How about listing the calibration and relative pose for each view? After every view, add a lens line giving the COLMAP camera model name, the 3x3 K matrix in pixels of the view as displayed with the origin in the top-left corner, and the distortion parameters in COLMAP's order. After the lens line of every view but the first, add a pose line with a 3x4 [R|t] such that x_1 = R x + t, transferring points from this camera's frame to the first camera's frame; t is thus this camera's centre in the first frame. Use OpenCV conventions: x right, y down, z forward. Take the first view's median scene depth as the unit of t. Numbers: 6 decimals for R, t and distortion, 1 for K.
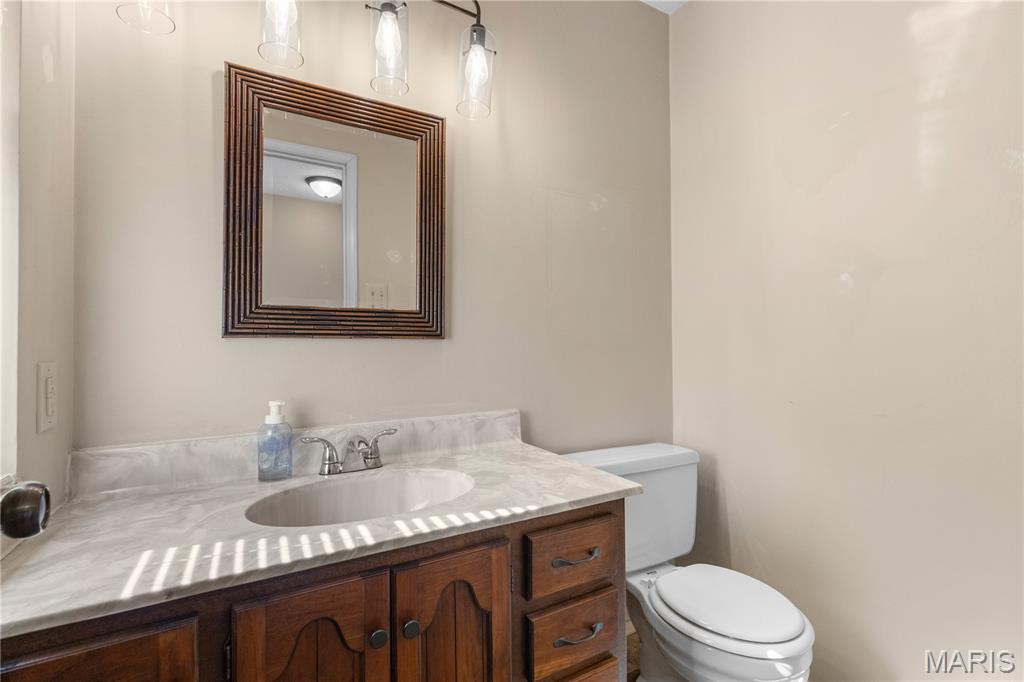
lens RADIAL K [[457.5, 0, 512.5], [0, 457.5, 339.0], [0, 0, 1]] dist [0.002902, 0.000845]
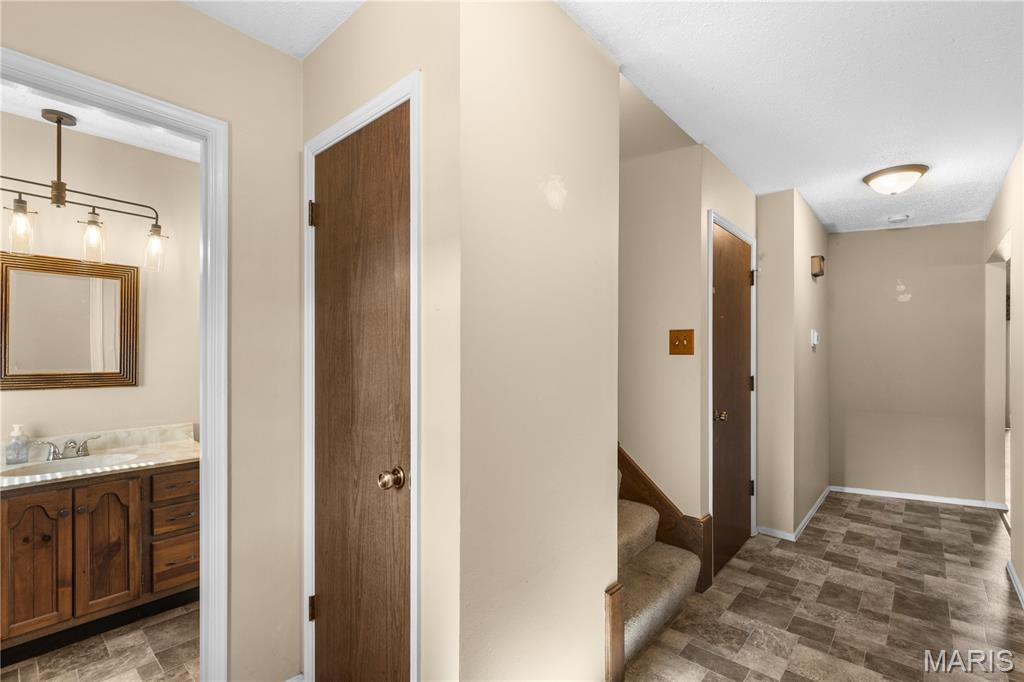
lens RADIAL K [[457.5, 0, 512.5], [0, 457.5, 351.9], [0, 0, 1]] dist [0.002902, 0.000845]
pose [[0.949509, 0.007901, 0.313639, 0.828069], [-0.010803, 0.999913, 0.007519, -0.199678], [-0.313552, -0.010527, 0.949513, -1.447543]]
